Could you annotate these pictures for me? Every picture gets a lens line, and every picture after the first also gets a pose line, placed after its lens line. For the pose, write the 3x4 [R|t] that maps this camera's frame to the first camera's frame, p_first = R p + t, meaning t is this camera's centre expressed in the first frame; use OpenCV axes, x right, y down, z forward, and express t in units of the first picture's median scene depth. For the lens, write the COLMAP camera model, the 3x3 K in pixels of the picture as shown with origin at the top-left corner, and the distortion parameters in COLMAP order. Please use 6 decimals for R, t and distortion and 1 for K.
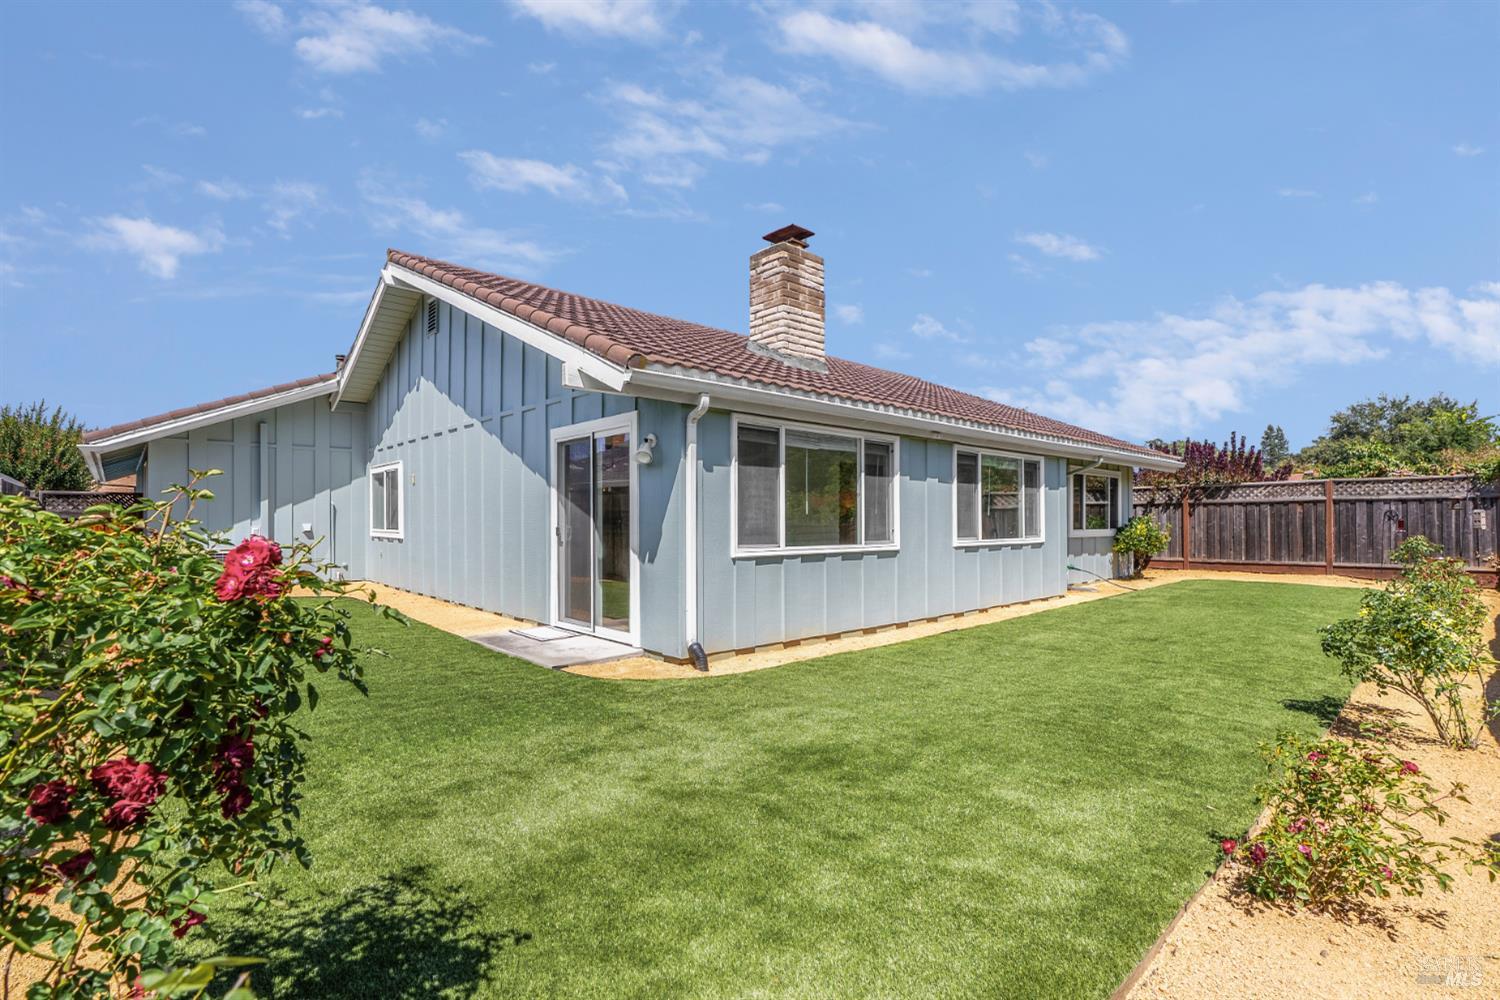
lens RADIAL K [[677.5, 0, 754.3], [0, 677.5, 503.8], [0, 0, 1]] dist [-0.005854, -0.000934]
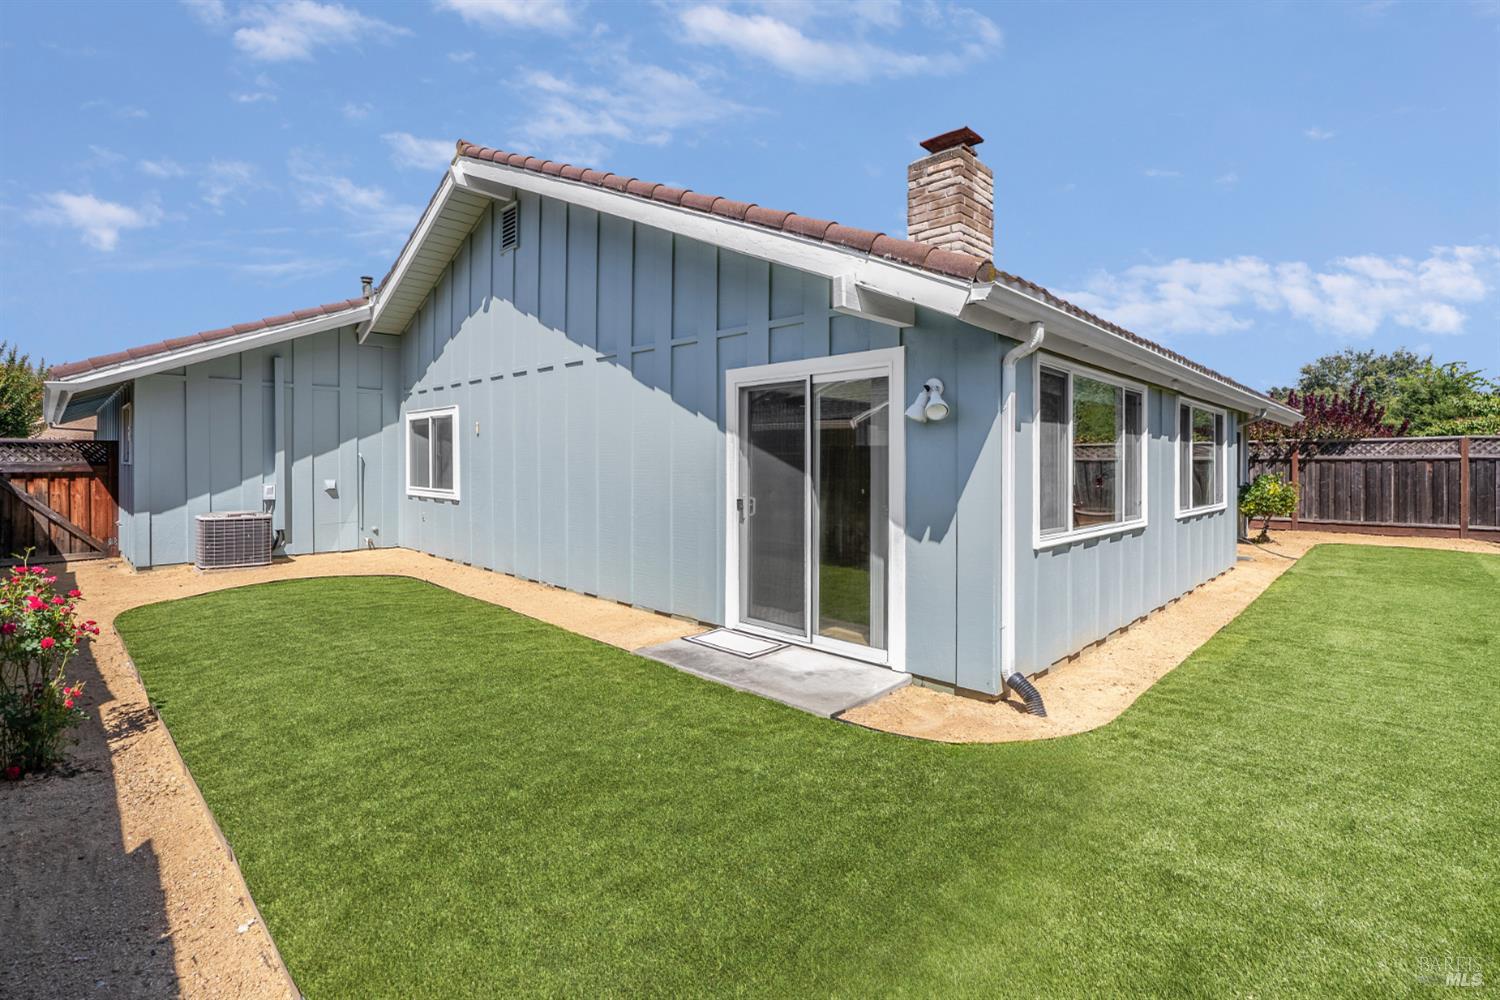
lens RADIAL K [[668.2, 0, 754.4], [0, 668.2, 454.8], [0, 0, 1]] dist [-0.003638, -0.000624]
pose [[0.998035, 0.006600, 0.062308, -0.209546], [-0.007356, 0.999902, 0.011918, -0.015998], [-0.062223, -0.012353, 0.997986, 0.163646]]
